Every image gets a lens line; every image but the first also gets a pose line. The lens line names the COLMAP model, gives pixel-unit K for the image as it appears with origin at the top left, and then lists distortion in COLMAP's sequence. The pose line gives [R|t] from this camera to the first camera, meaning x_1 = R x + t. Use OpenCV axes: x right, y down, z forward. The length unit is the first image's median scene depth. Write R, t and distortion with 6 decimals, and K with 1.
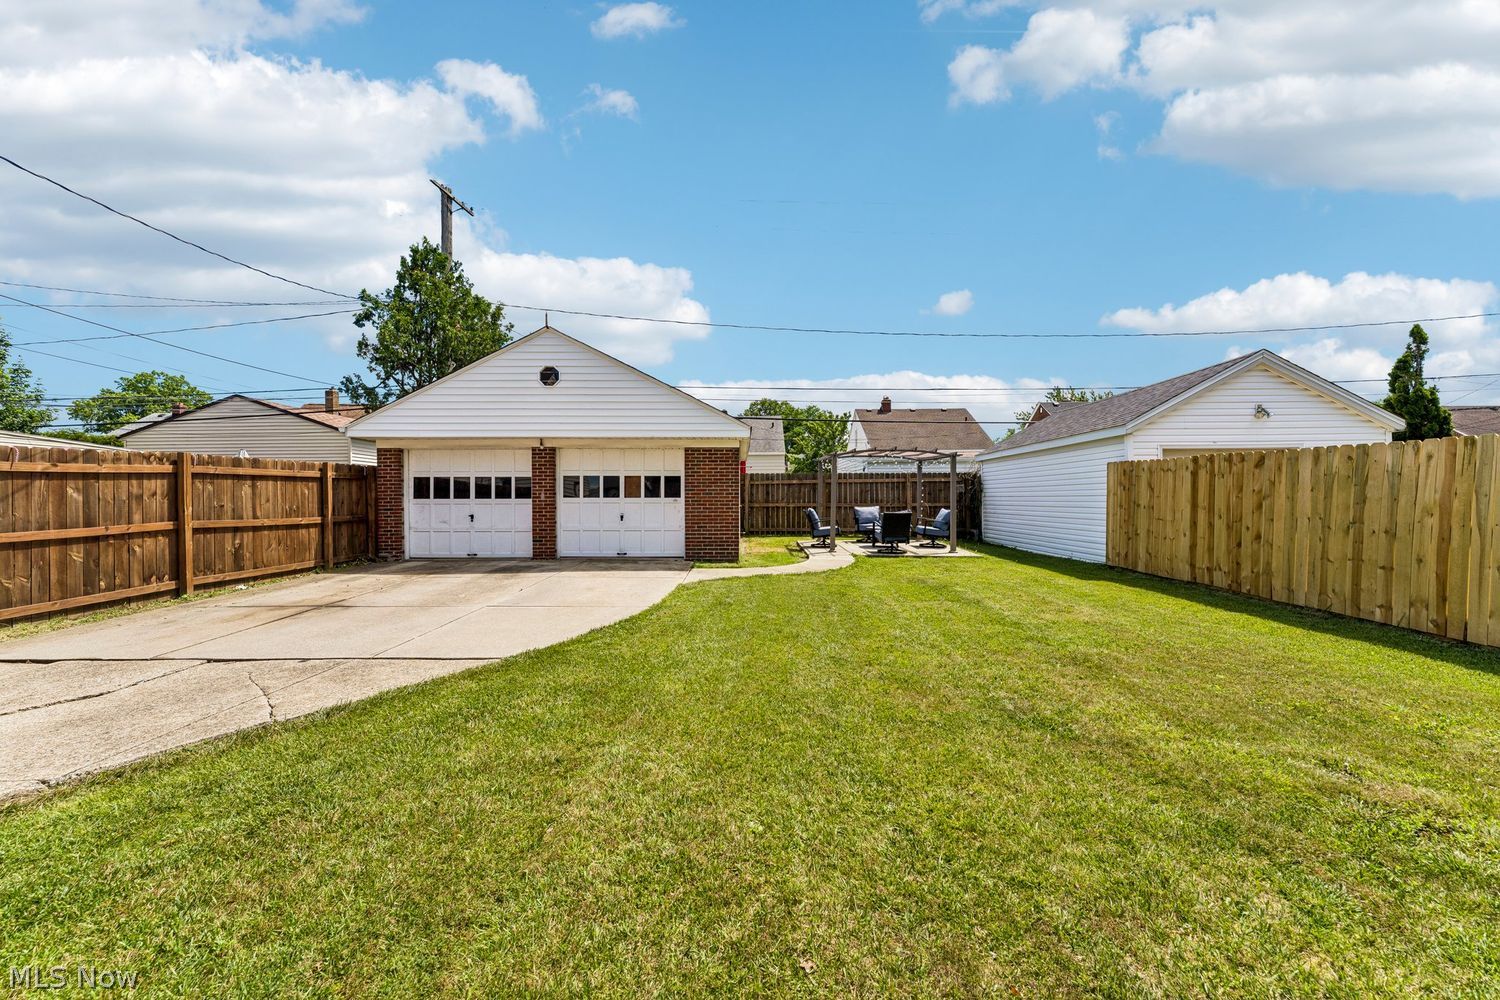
lens RADIAL K [[566.1, 0, 753.9], [0, 566.1, 501.0], [0, 0, 1]] dist [-0.000984, -0.000278]
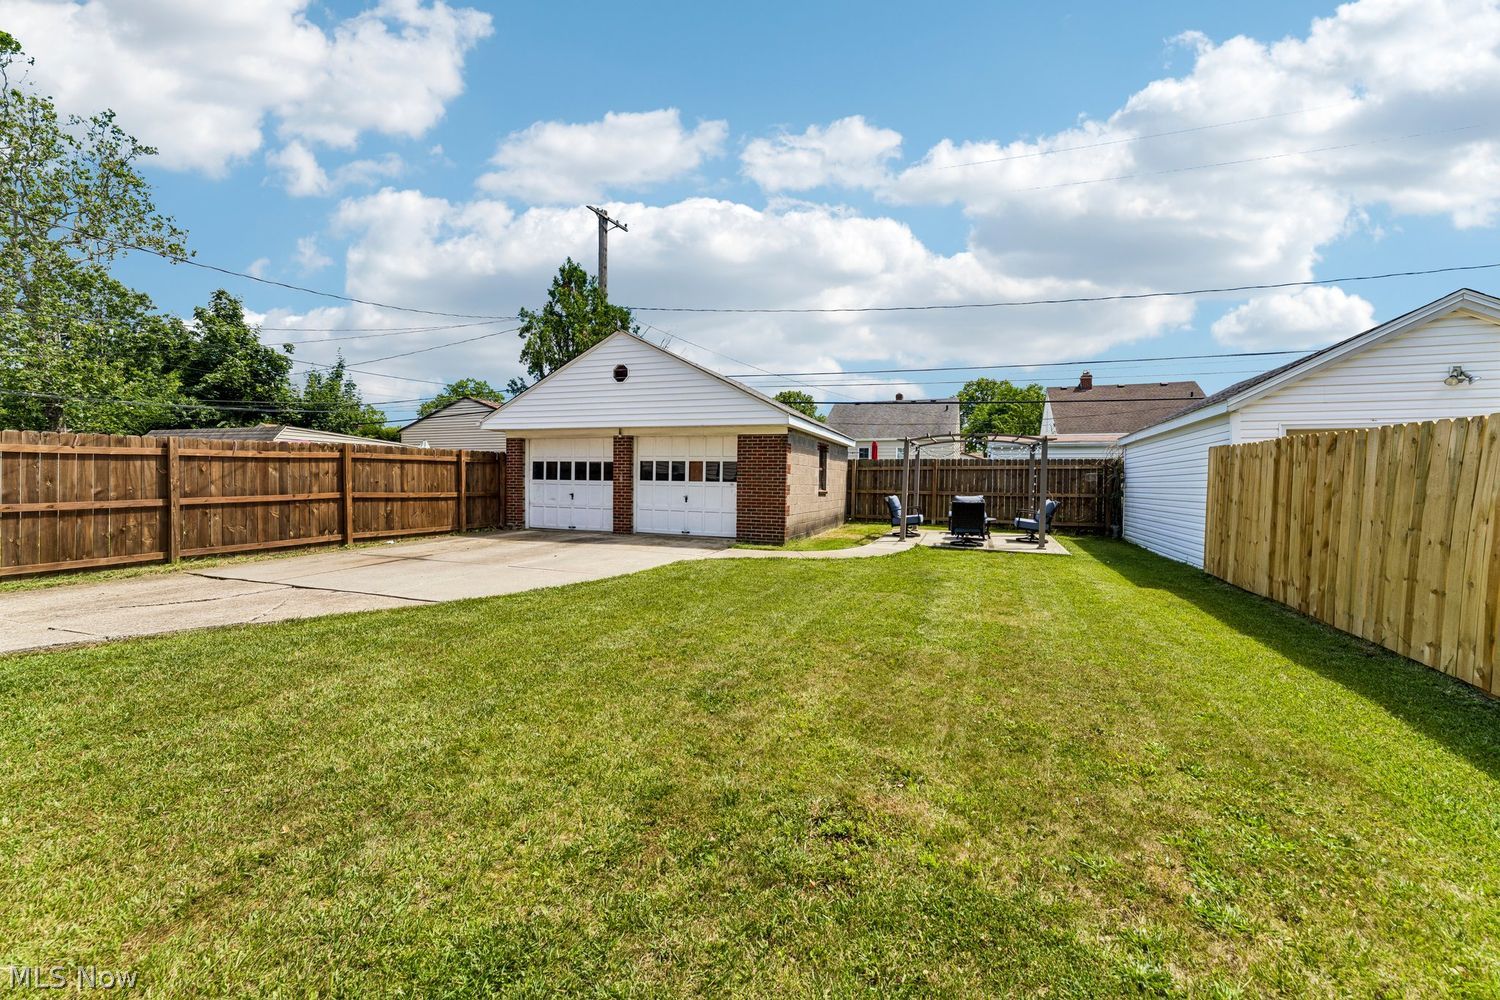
lens RADIAL K [[566.1, 0, 753.9], [0, 566.1, 501.0], [0, 0, 1]] dist [-0.000984, -0.000278]
pose [[0.941410, 0.027651, -0.336128, 0.341970], [-0.019096, 0.999405, 0.028731, -0.001981], [0.336722, -0.020629, 0.941378, 0.014652]]
